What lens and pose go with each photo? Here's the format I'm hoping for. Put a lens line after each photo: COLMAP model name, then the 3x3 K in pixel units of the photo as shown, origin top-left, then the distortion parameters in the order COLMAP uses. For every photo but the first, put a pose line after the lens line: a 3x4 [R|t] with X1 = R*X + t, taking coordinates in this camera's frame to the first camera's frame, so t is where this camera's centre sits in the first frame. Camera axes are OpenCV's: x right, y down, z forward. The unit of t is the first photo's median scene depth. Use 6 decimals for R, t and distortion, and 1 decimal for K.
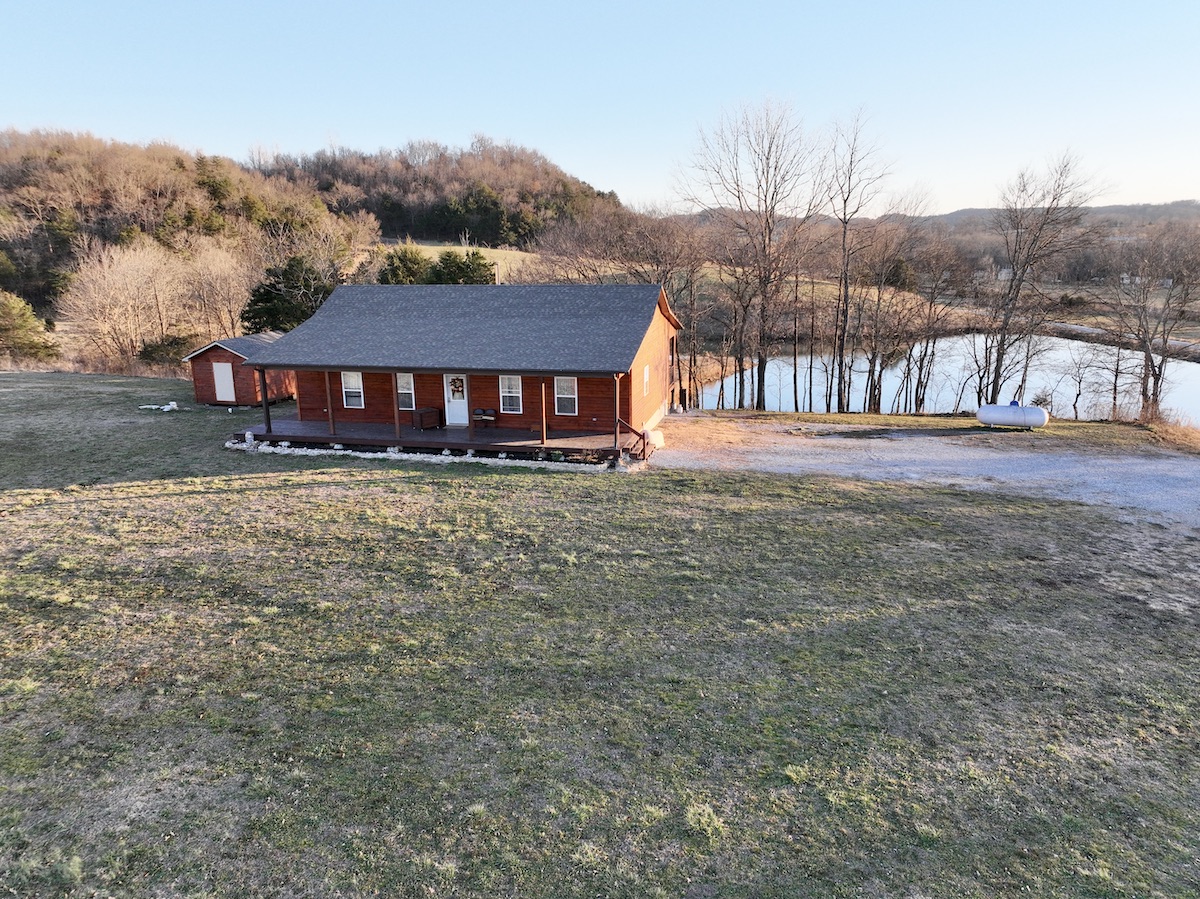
lens RADIAL K [[846.7, 0, 600.4], [0, 846.7, 446.3], [0, 0, 1]] dist [0.002942, 0.018271]
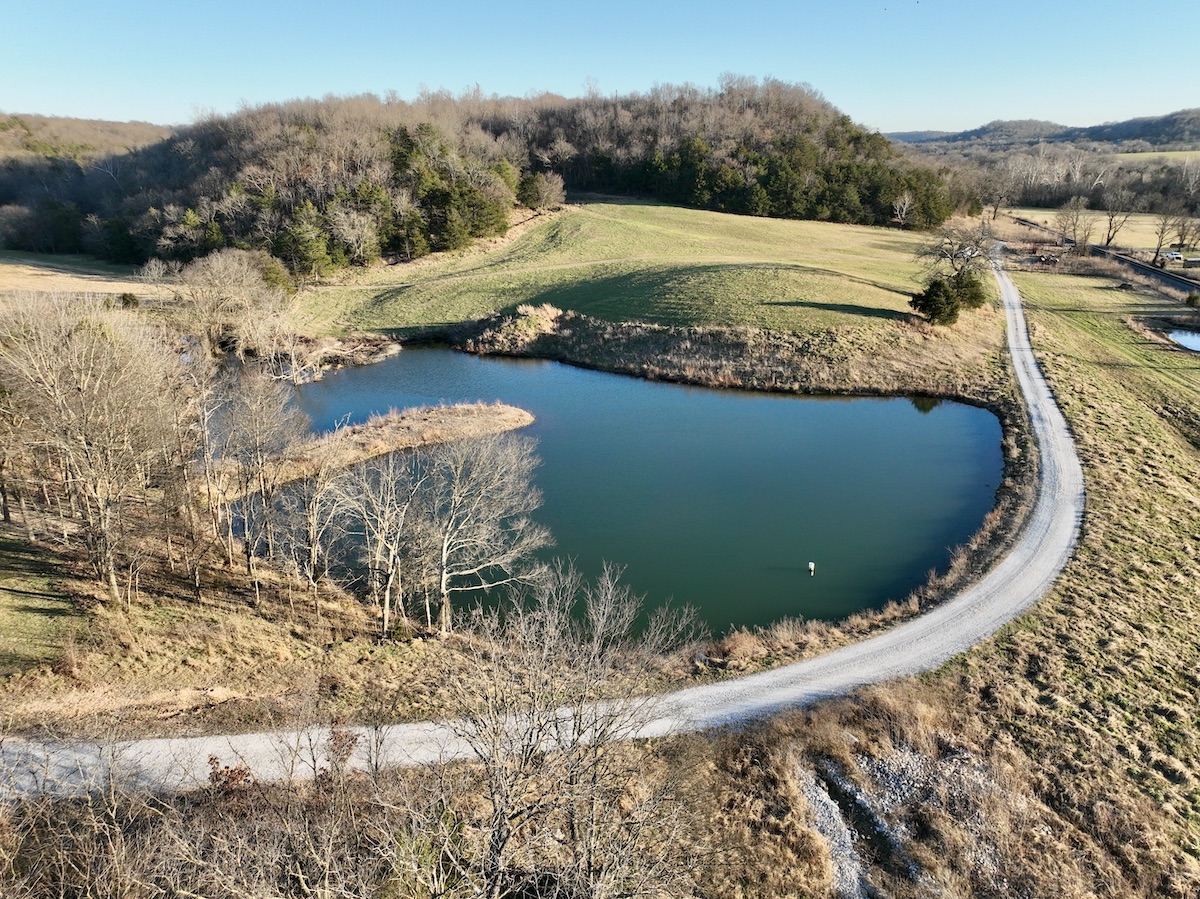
lens RADIAL K [[846.7, 0, 593.1], [0, 846.7, 443.6], [0, 0, 1]] dist [0.002942, 0.018271]
pose [[0.888510, 0.153037, -0.432585, 2.091507], [-0.108833, 0.986128, 0.125328, -0.636326], [0.445764, -0.064276, 0.892840, 0.481035]]
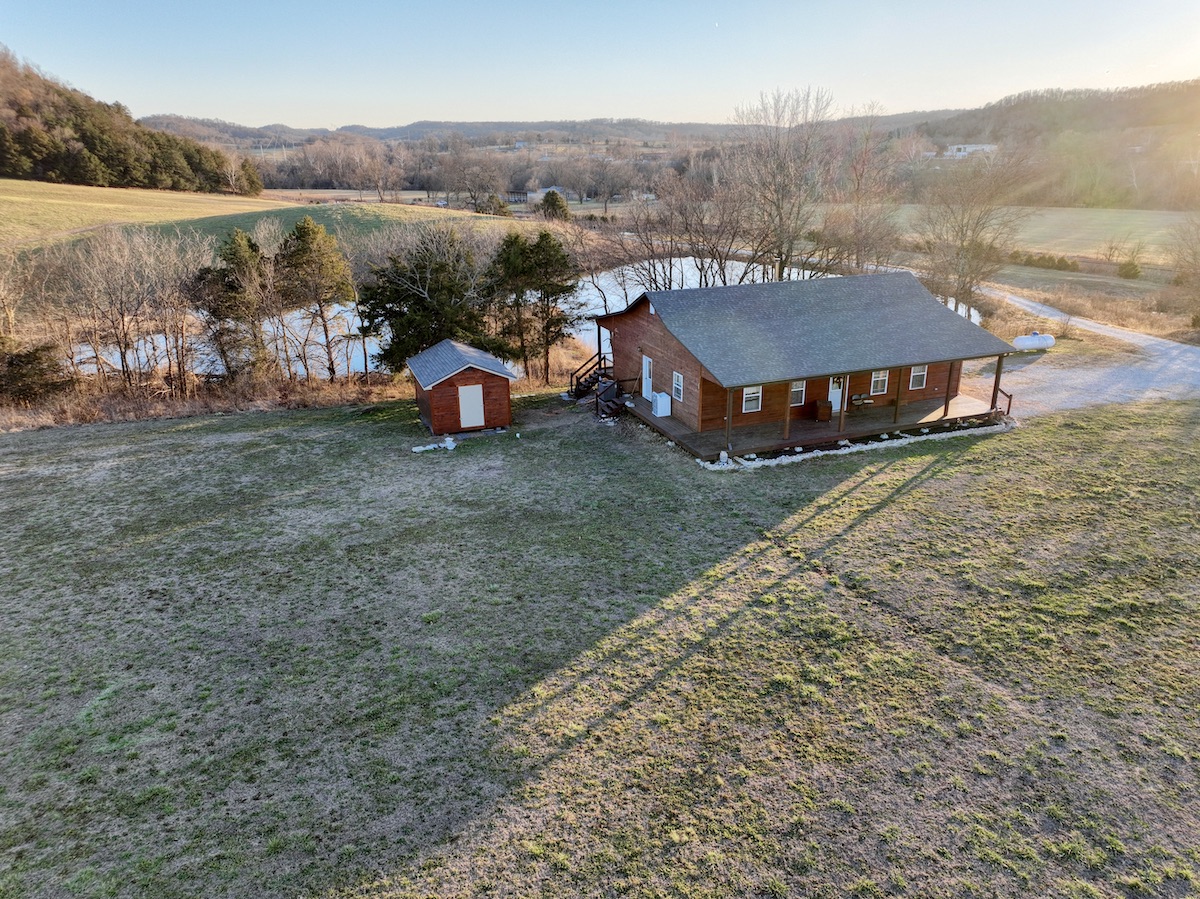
lens RADIAL K [[846.7, 0, 602.8], [0, 846.7, 448.3], [0, 0, 1]] dist [0.002942, 0.018271]
pose [[0.826882, -0.187142, 0.530324, -1.122035], [0.134289, 0.981434, 0.136946, -0.188529], [-0.546106, -0.042021, 0.836661, 0.223798]]
